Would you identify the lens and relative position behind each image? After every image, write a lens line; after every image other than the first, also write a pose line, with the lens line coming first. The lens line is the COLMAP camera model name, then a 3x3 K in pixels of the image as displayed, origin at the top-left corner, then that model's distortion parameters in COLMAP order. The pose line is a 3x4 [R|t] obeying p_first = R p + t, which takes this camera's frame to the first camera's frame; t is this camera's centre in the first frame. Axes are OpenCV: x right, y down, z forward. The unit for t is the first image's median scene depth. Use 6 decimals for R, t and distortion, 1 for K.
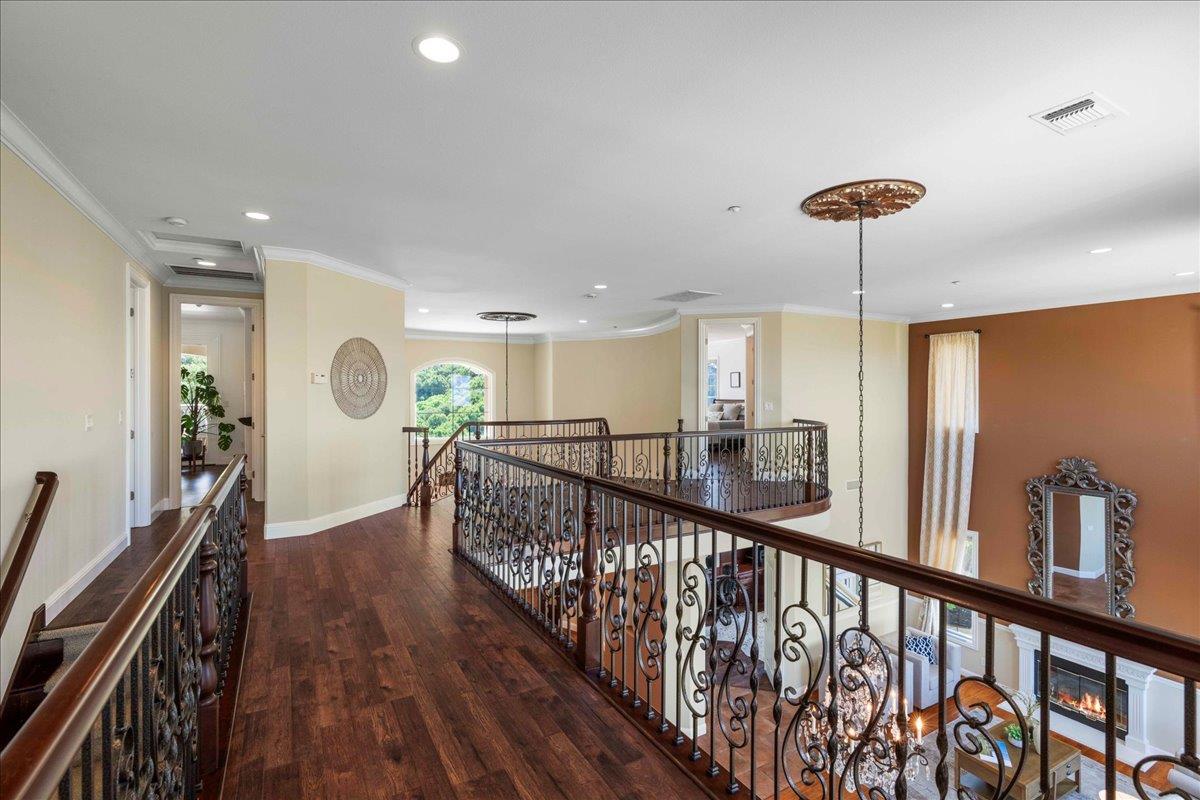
lens RADIAL K [[560.1, 0, 581.7], [0, 560.1, 397.3], [0, 0, 1]] dist [0.022885, -0.000248]
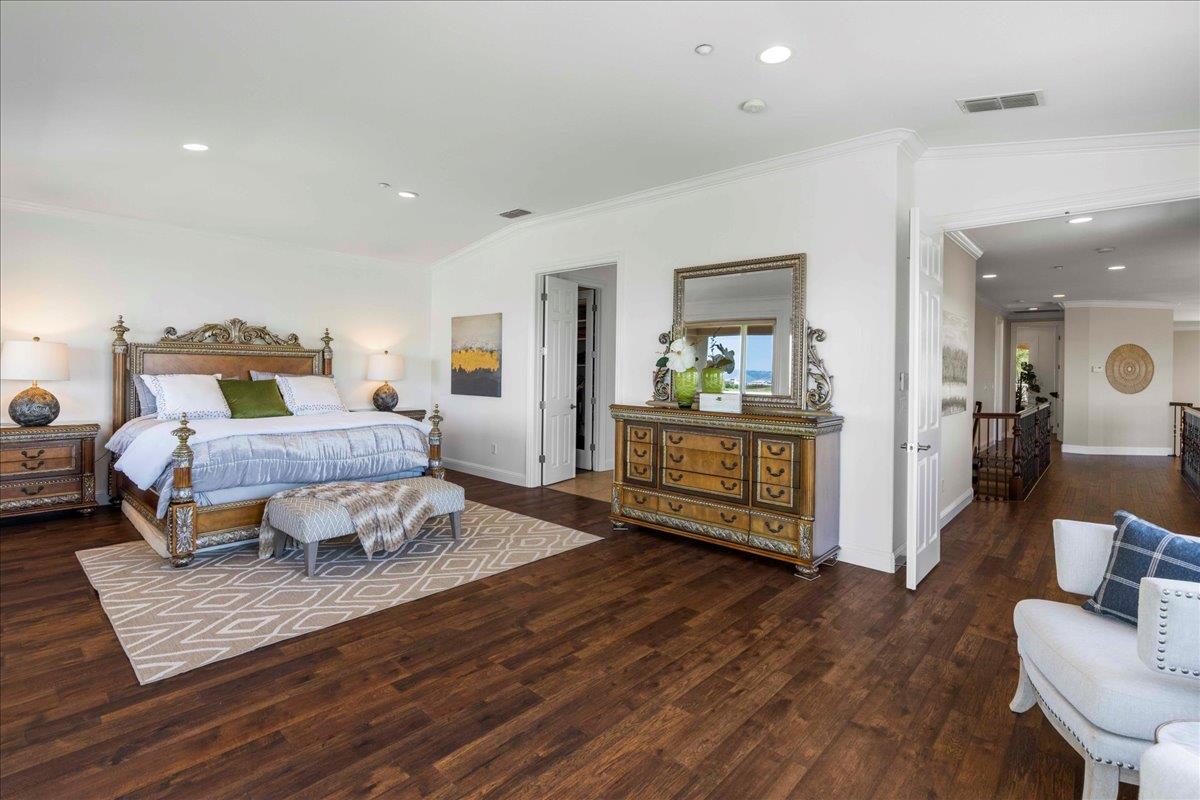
lens RADIAL K [[567.8, 0, 600.9], [0, 567.8, 369.8], [0, 0, 1]] dist [-0.002395, -0.000324]
pose [[0.341321, 0.006918, -0.939921, 0.441806], [-0.023421, 0.999725, -0.001147, 0.004430], [0.939655, 0.022406, 0.341390, -0.702819]]
